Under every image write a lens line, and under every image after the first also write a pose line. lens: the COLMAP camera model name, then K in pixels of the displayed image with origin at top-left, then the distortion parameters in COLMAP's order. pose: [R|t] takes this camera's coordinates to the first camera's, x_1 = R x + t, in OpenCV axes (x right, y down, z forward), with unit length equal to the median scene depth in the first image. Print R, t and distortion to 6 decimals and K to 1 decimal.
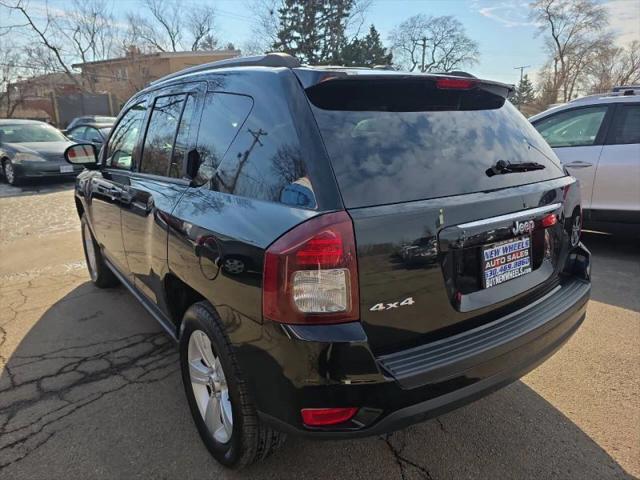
lens RADIAL K [[433.3, 0, 319.2], [0, 433.3, 252.8], [0, 0, 1]] dist [0.046989, -0.035846]
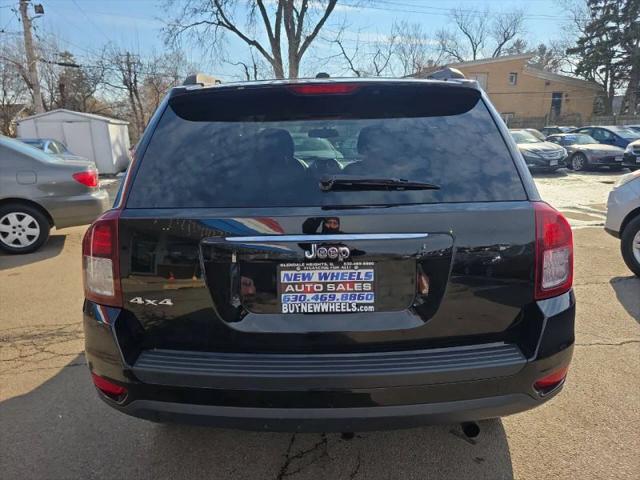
lens RADIAL K [[433.3, 0, 319.2], [0, 433.3, 252.8], [0, 0, 1]] dist [0.046989, -0.035846]
pose [[0.806825, 0.141452, -0.573606, 0.858801], [-0.152664, 0.987856, 0.028872, -0.072850], [0.570725, 0.064274, 0.818622, 0.269031]]
